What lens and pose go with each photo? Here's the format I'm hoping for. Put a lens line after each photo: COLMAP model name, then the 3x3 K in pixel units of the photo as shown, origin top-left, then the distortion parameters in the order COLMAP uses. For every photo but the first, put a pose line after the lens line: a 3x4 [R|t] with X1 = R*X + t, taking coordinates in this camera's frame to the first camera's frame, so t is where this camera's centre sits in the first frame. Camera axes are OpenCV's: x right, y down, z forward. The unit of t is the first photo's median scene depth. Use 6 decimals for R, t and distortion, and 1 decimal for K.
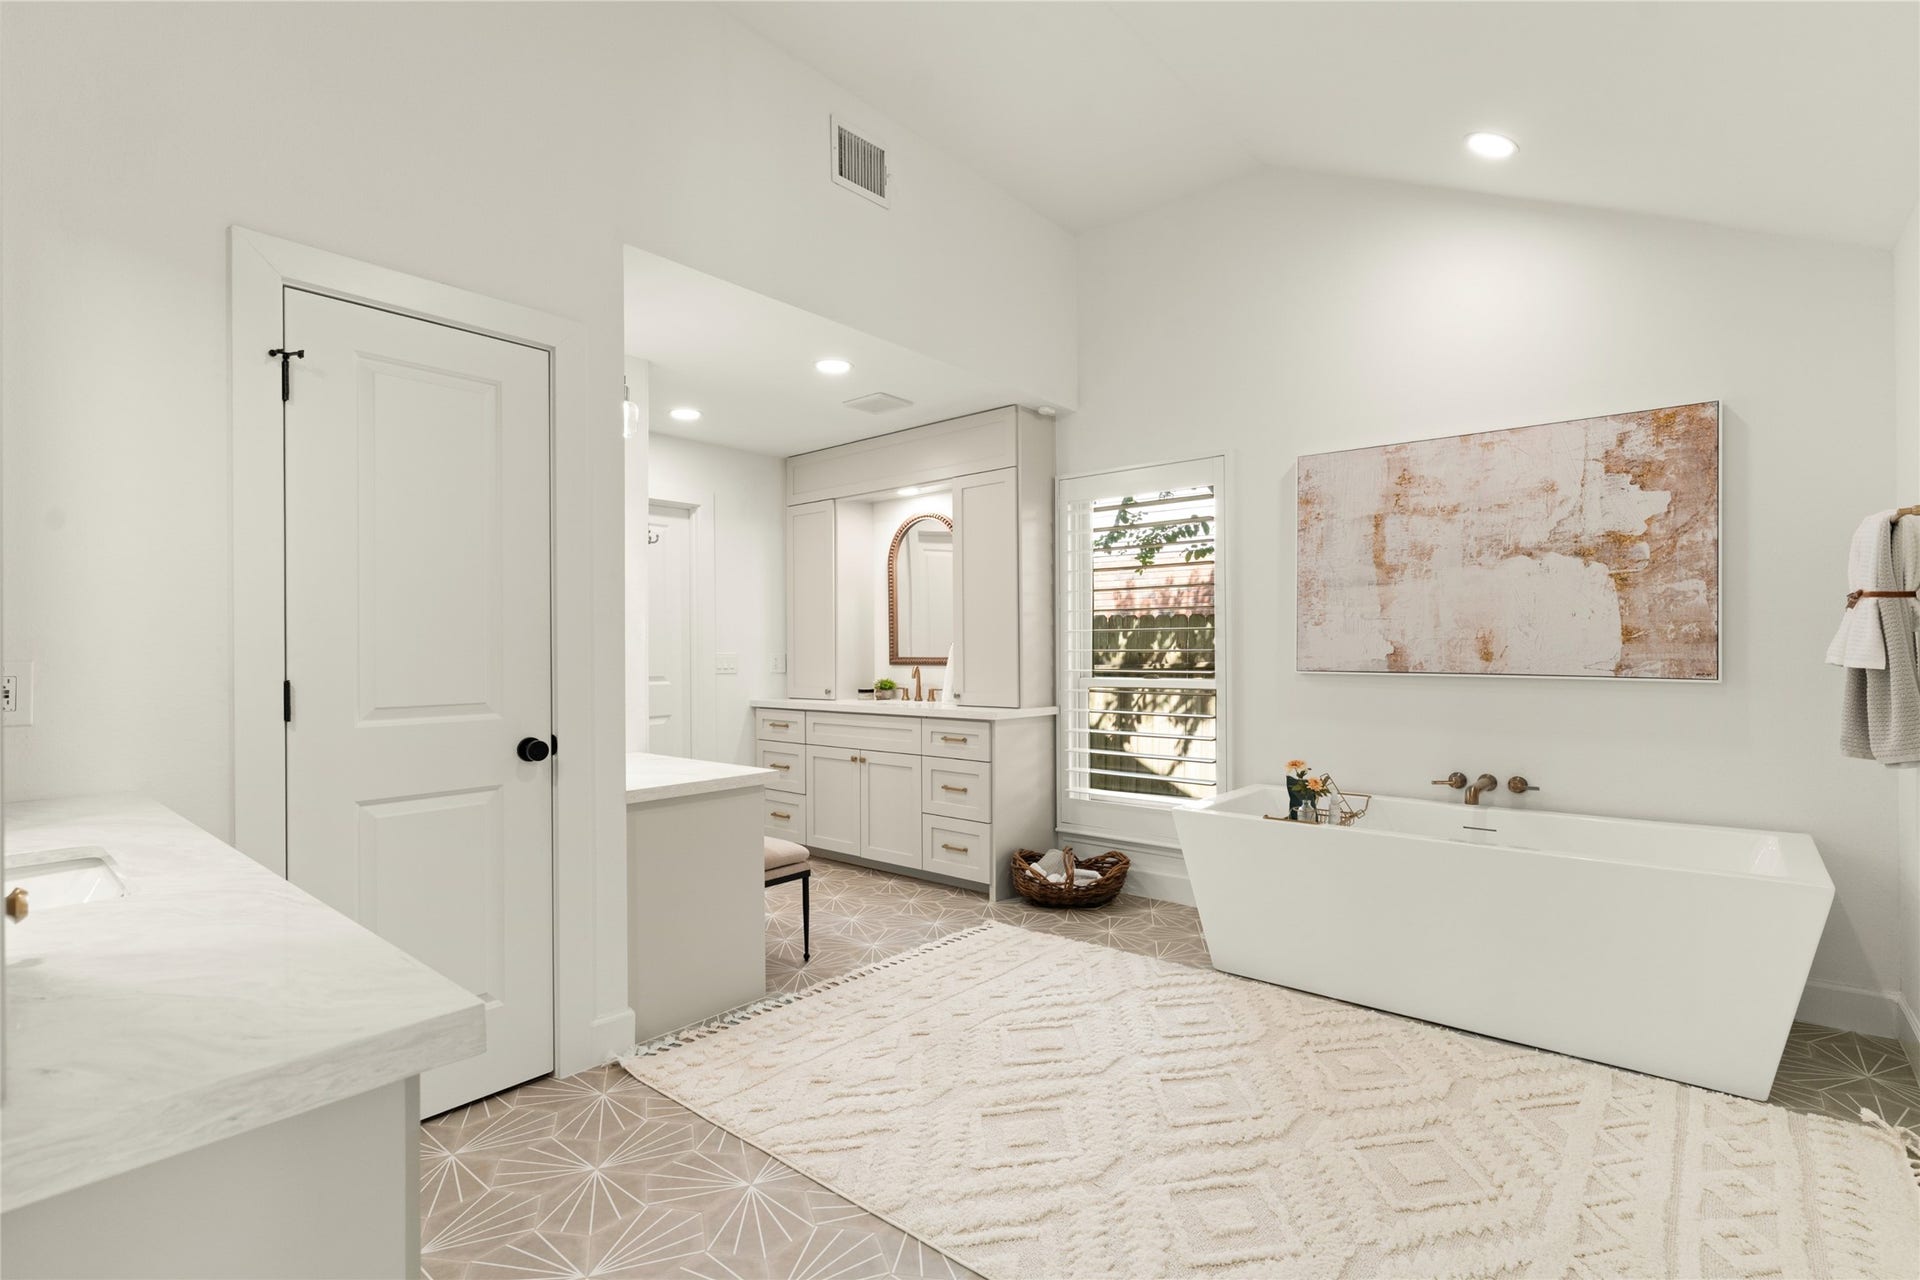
lens RADIAL K [[865.5, 0, 967.3], [0, 865.5, 647.9], [0, 0, 1]] dist [-0.004119, 0.002536]
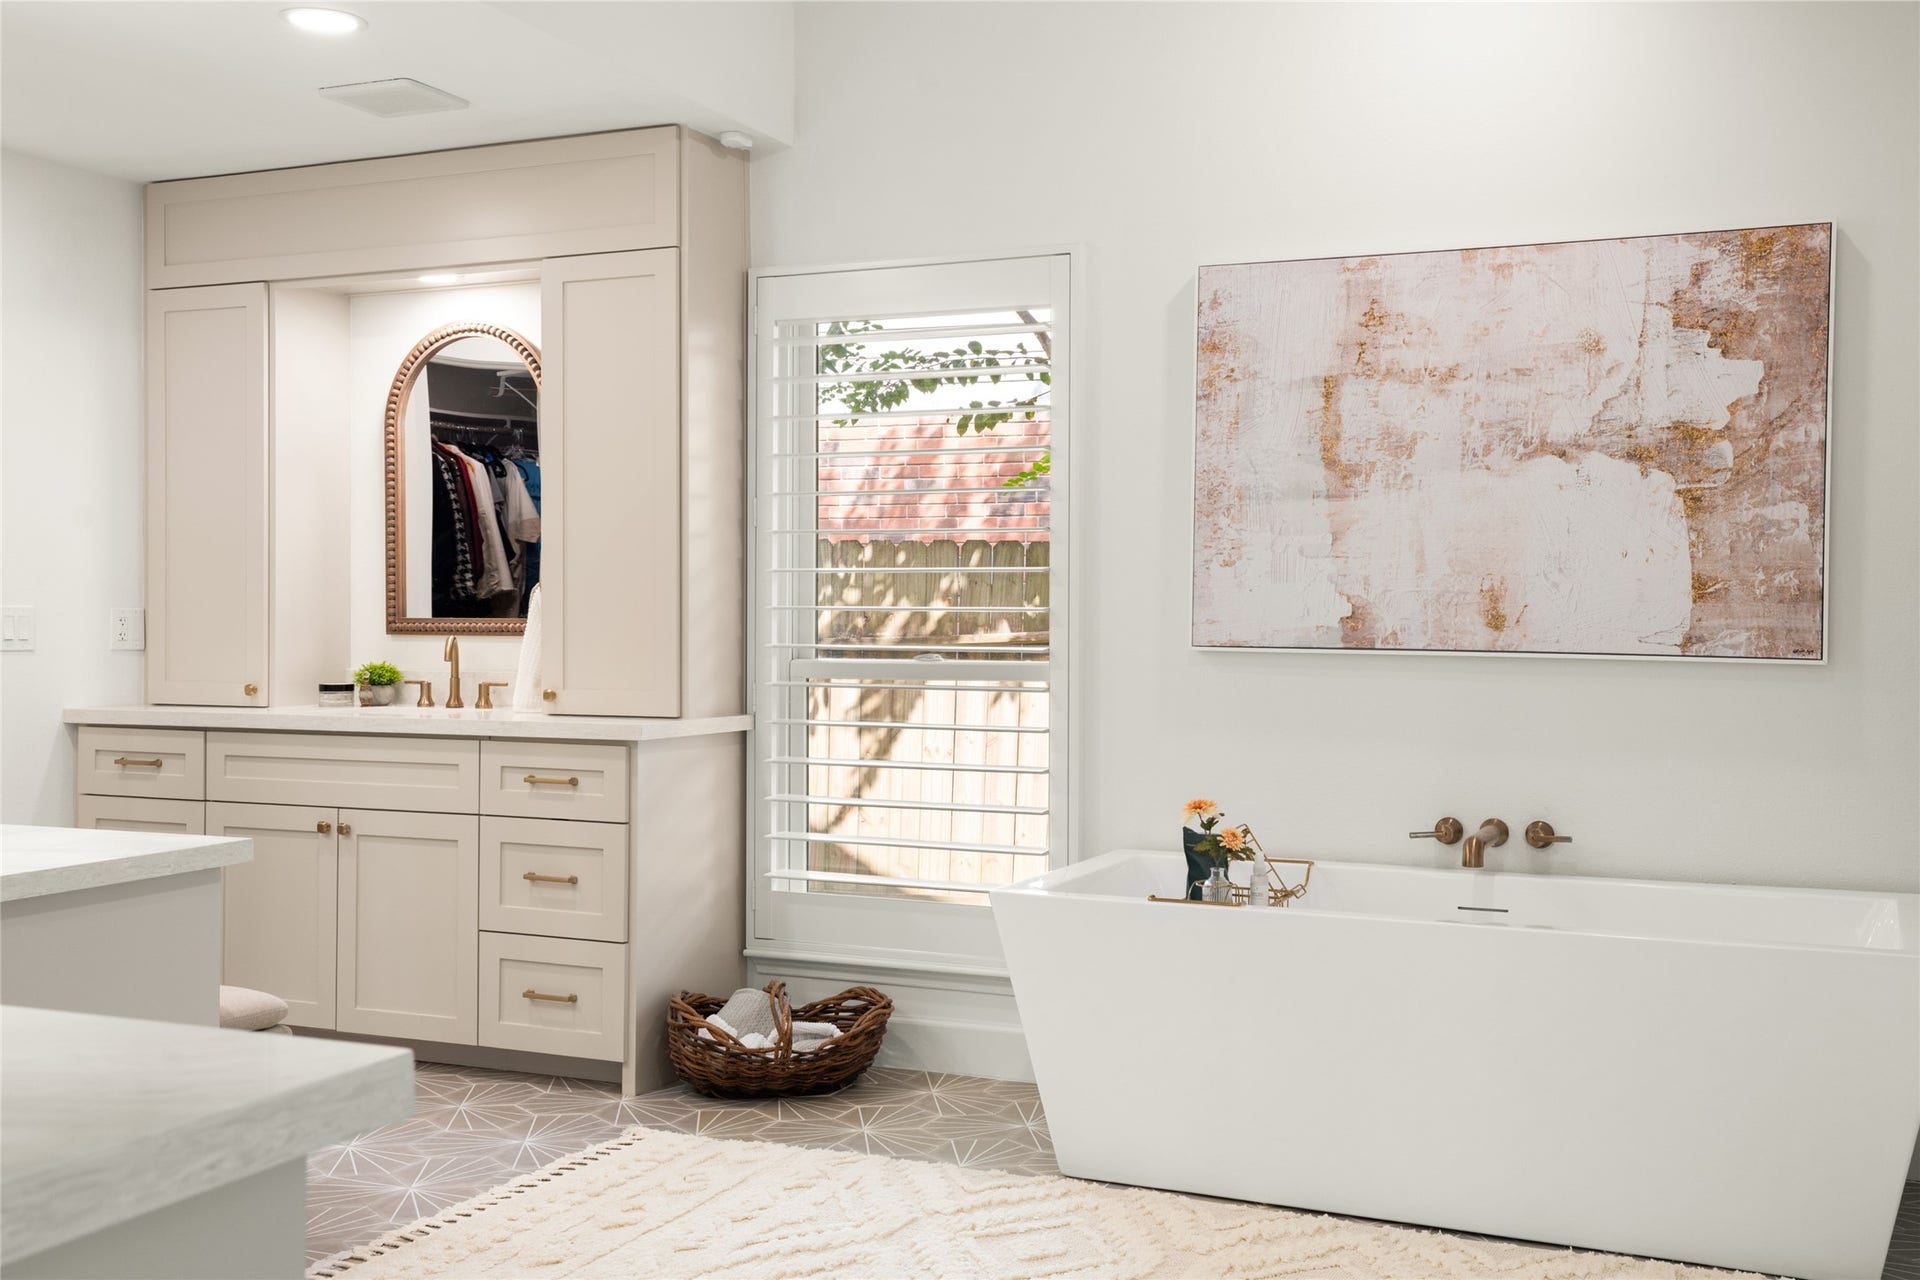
lens RADIAL K [[1844.3, 0, 959.4], [0, 1844.3, 626.8], [0, 0, 1]] dist [0.051030, 0.000000]
pose [[0.962293, 0.006310, 0.271942, -0.104803], [-0.009341, 0.999908, 0.009851, 0.003768], [-0.271855, -0.012020, 0.962263, -0.133011]]
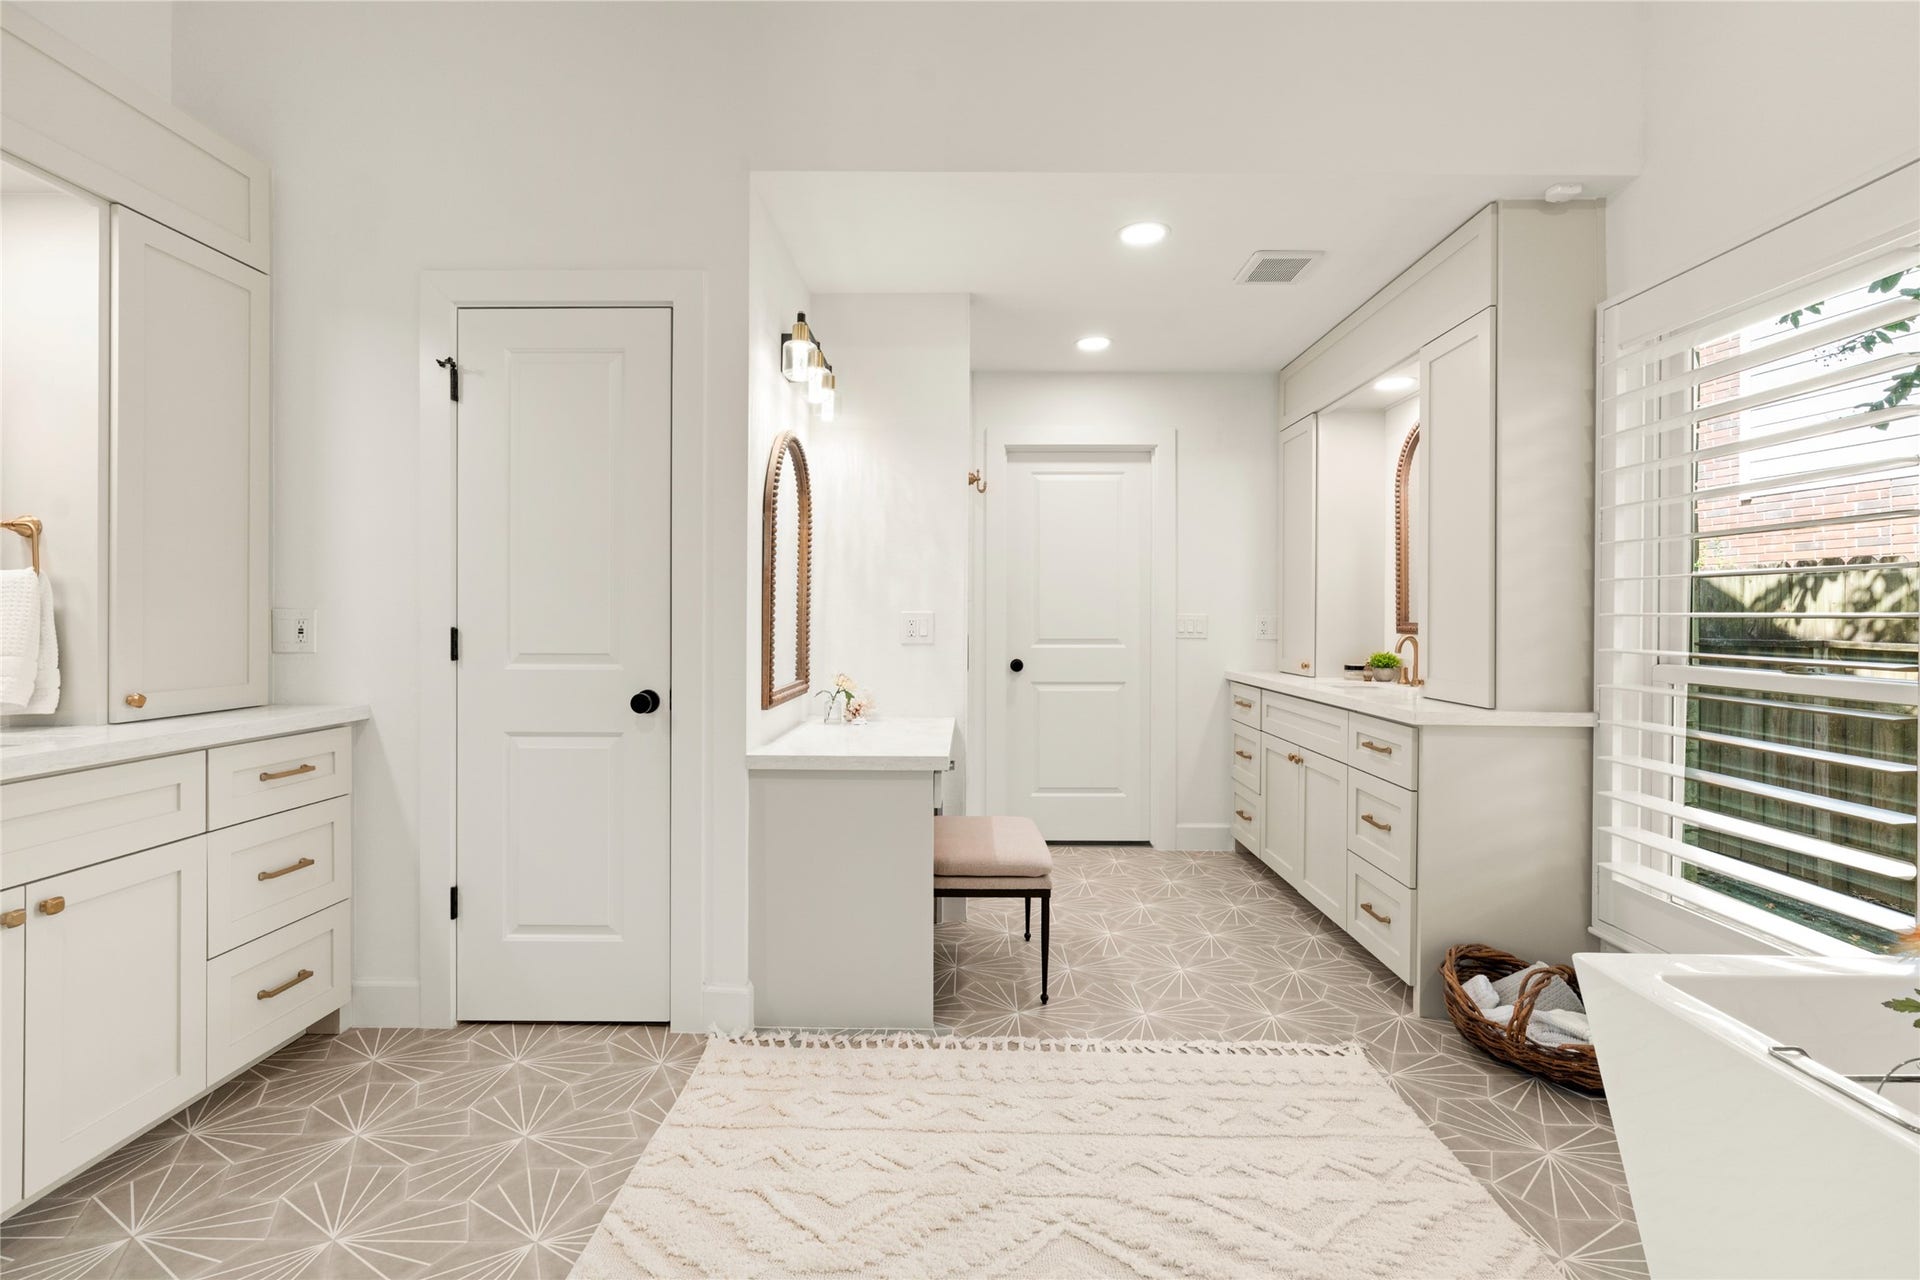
lens RADIAL K [[865.5, 0, 965.6], [0, 865.5, 619.9], [0, 0, 1]] dist [-0.004119, 0.002536]
pose [[0.645610, 0.014366, -0.763532, 0.369466], [-0.007222, 0.999893, 0.012706, 0.003445], [0.763633, -0.002689, 0.645645, 0.445134]]
